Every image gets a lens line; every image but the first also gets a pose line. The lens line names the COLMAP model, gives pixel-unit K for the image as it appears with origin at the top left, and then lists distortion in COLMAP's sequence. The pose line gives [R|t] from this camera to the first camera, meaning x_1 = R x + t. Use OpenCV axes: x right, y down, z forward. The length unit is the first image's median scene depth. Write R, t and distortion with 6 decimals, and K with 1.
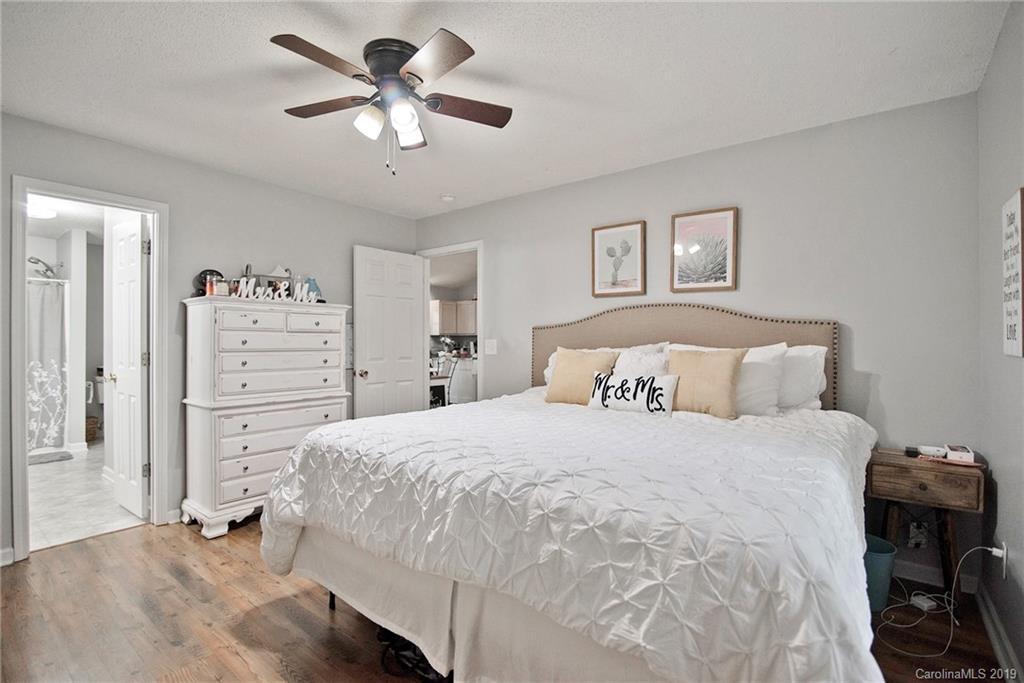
lens RADIAL K [[470.0, 0, 514.7], [0, 470.0, 338.8], [0, 0, 1]] dist [-0.020128, 0.000873]
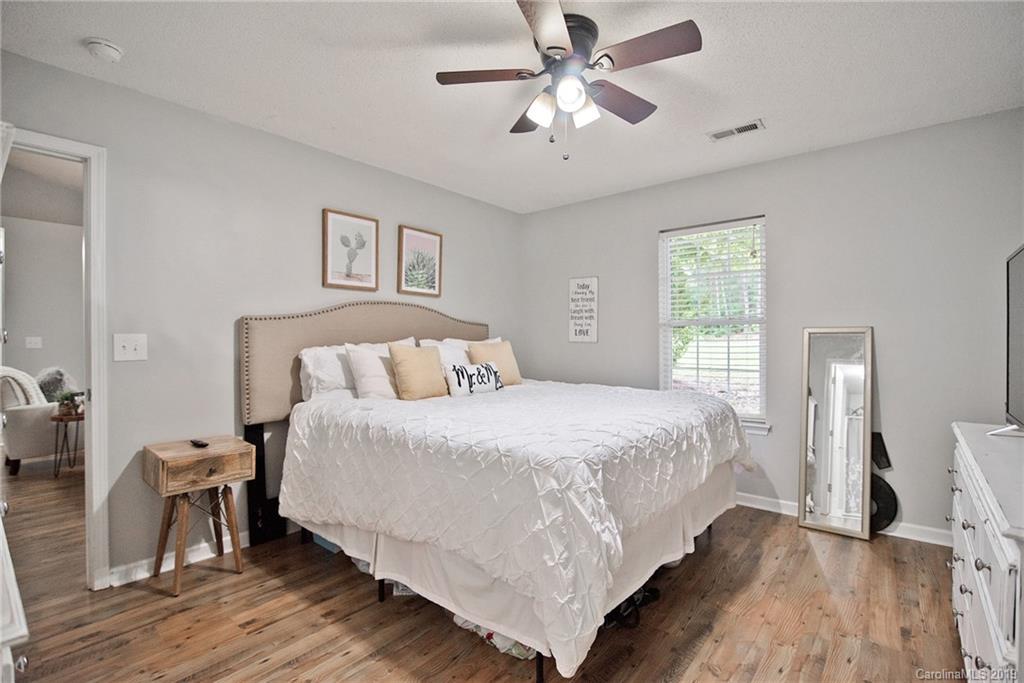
lens RADIAL K [[470.0, 0, 511.5], [0, 470.0, 337.6], [0, 0, 1]] dist [-0.020128, 0.000873]
pose [[0.042922, -0.003772, 0.999071, -0.775809], [-0.001279, 0.999992, 0.003830, 0.003298], [-0.999078, -0.001442, 0.042917, 0.684261]]
